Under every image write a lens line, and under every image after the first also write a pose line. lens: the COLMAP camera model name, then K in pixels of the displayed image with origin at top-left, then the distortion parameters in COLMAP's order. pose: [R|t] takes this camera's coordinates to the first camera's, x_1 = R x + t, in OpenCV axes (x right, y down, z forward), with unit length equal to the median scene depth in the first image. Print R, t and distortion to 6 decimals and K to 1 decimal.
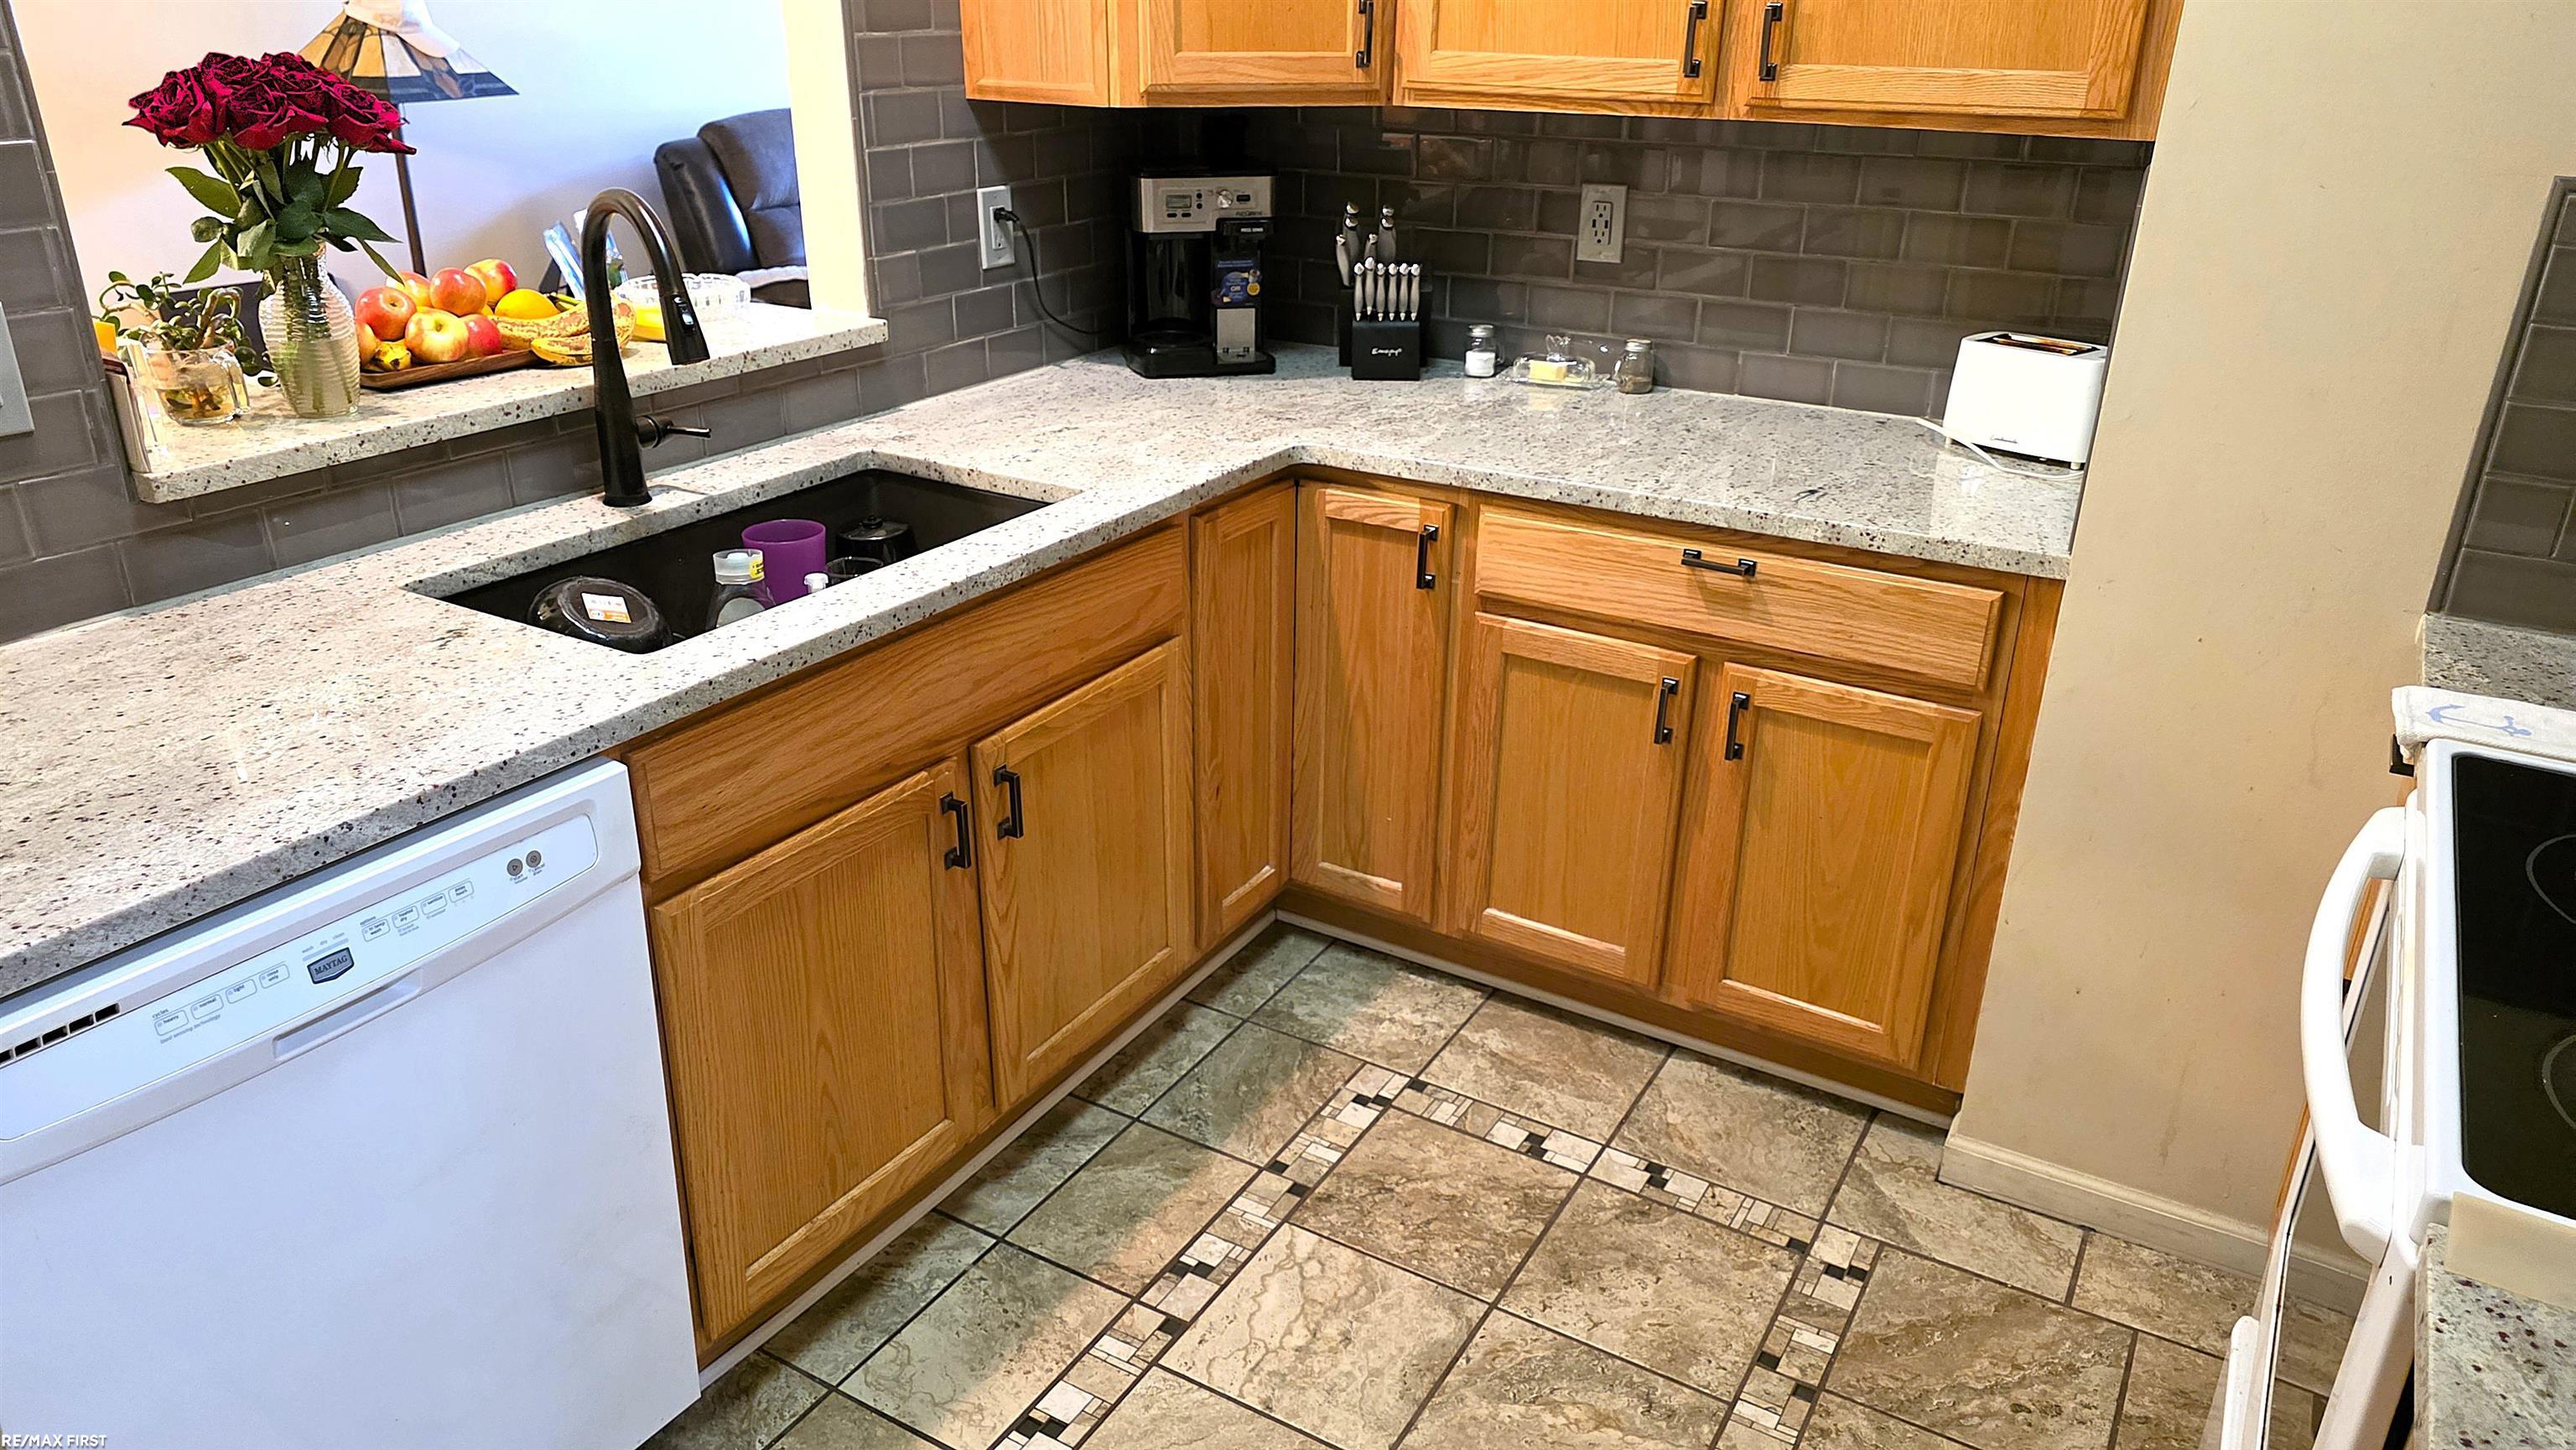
lens RADIAL K [[1731.4, 0, 1285.8], [0, 1731.4, 727.6], [0, 0, 1]] dist [0.006531, -0.000649]
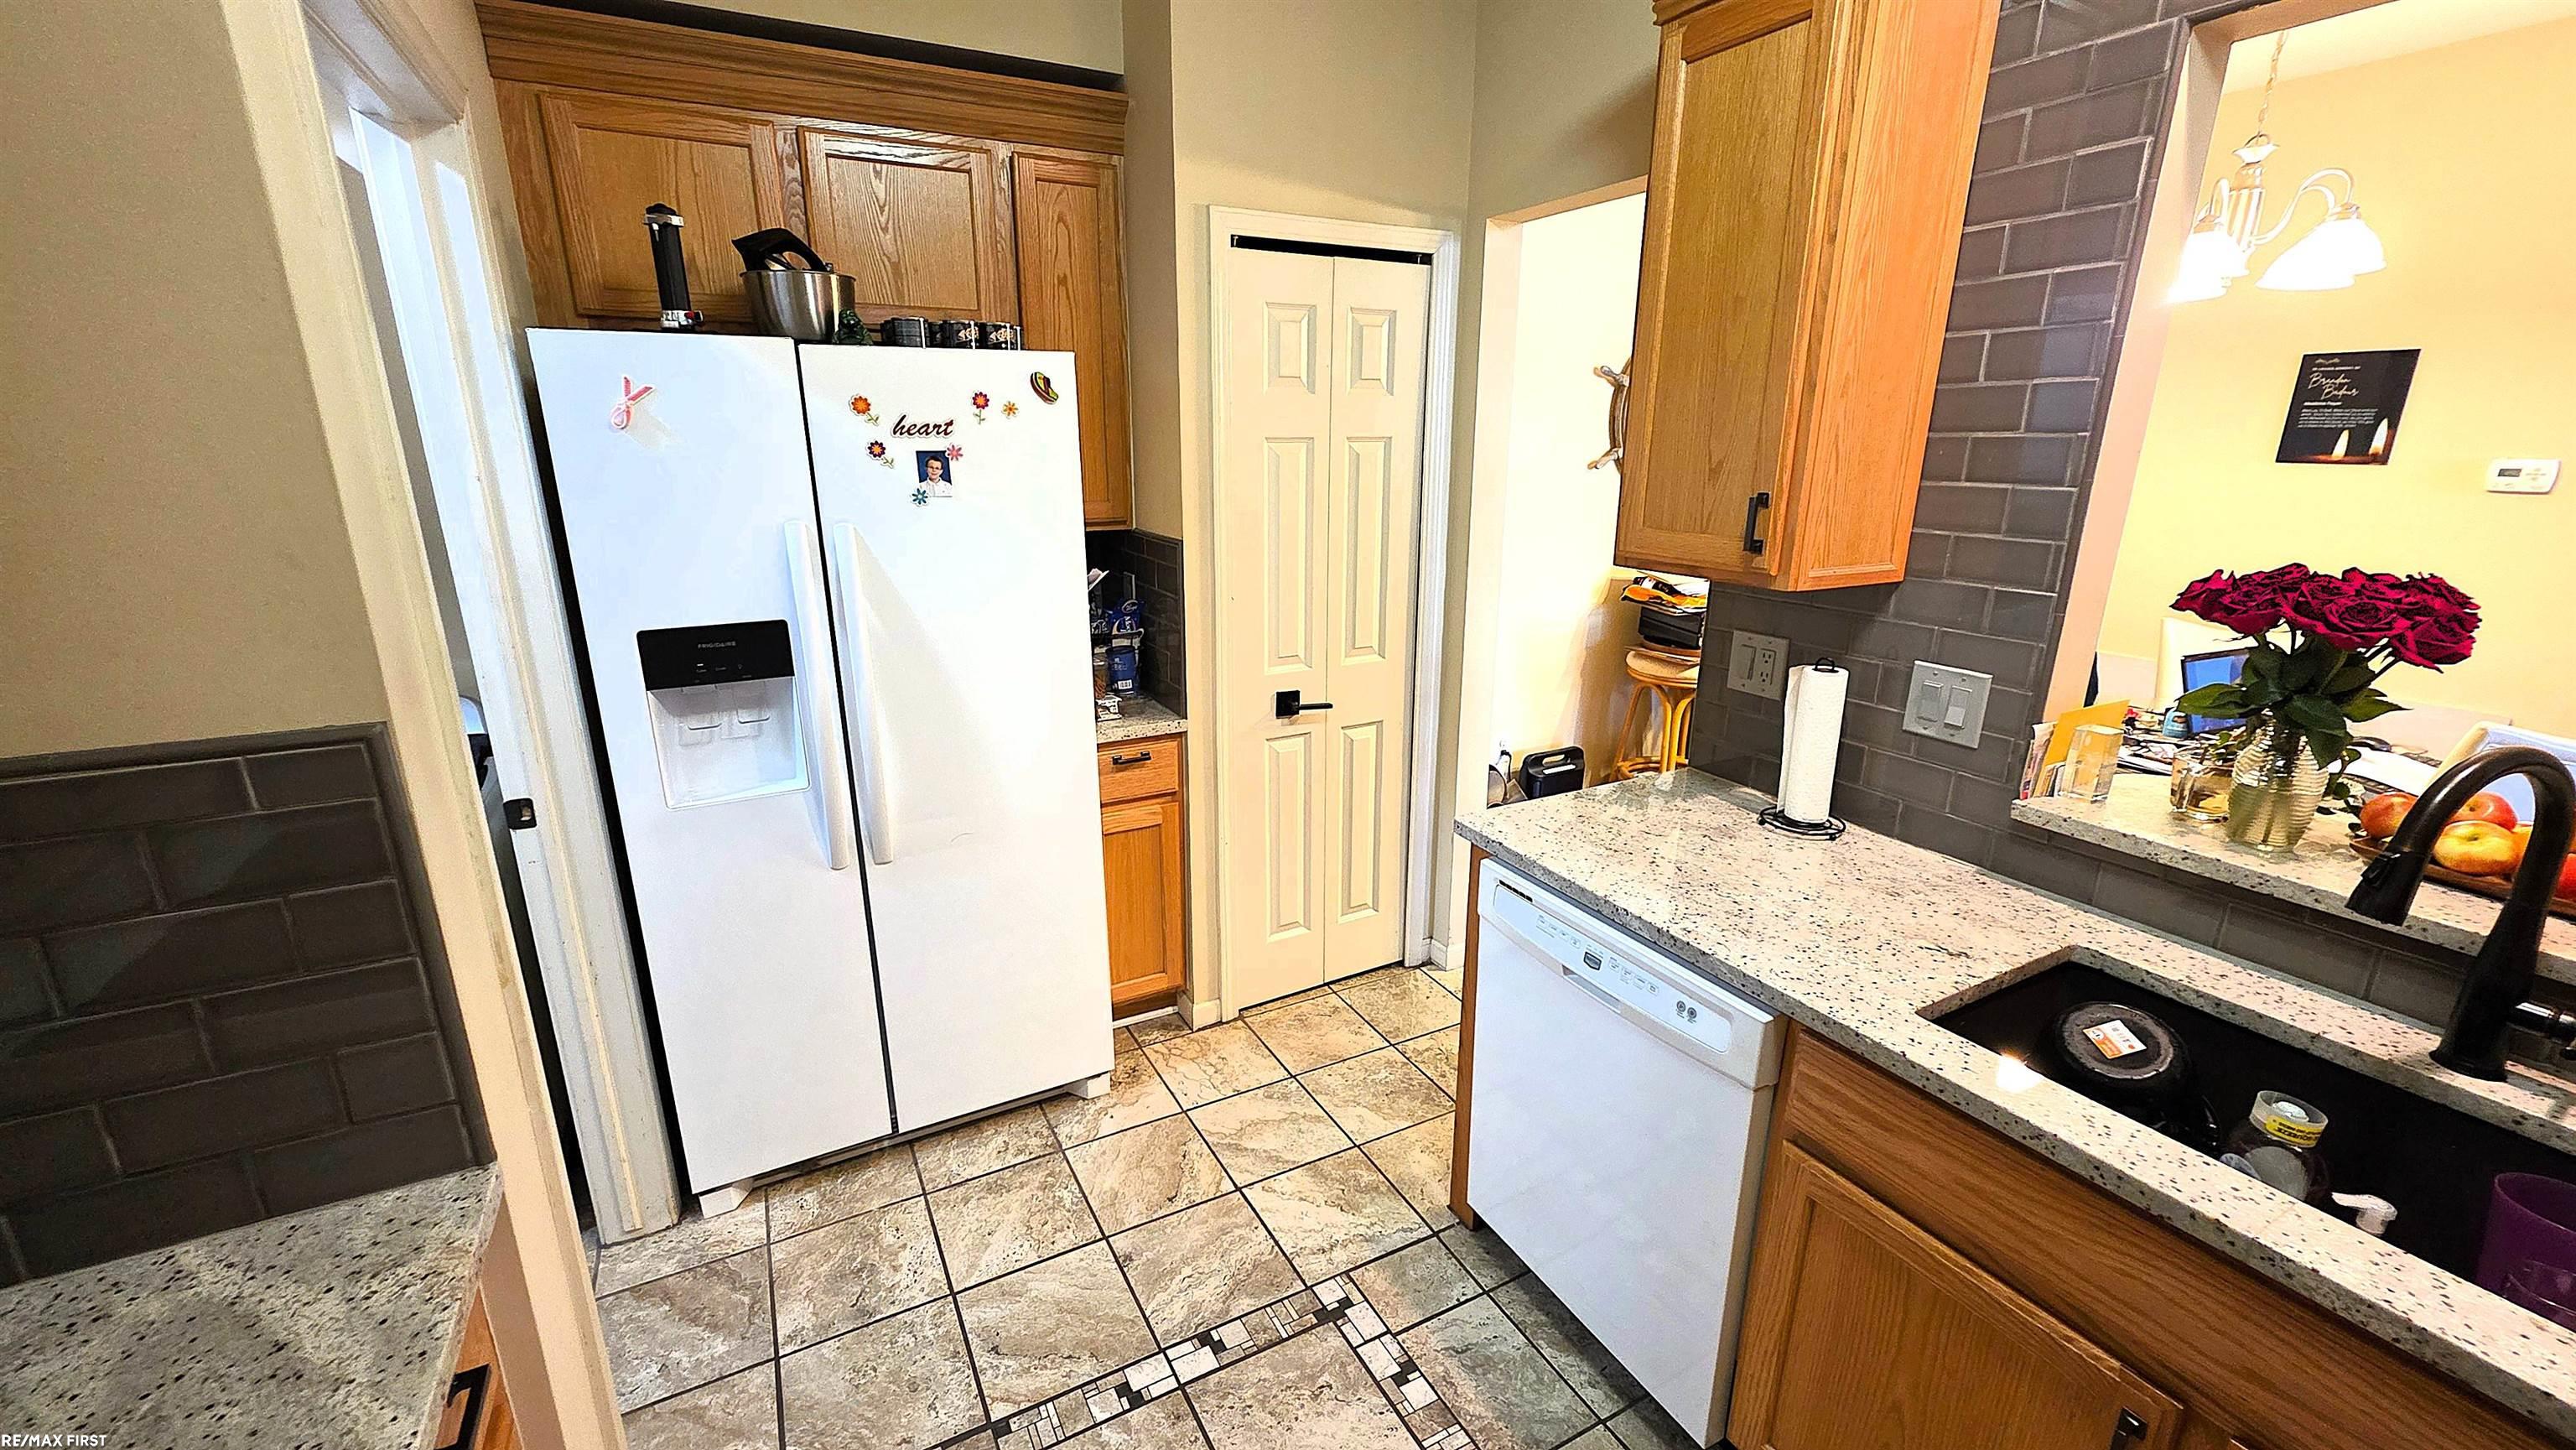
lens RADIAL K [[1015.4, 0, 1291.2], [0, 1015.4, 725.5], [0, 0, 1]] dist [-0.001465, -0.000063]
pose [[-0.504186, 0.215980, -0.836151, 0.412611], [-0.357317, 0.829286, 0.429663, -0.354846], [0.786207, 0.515401, -0.340941, 0.754528]]
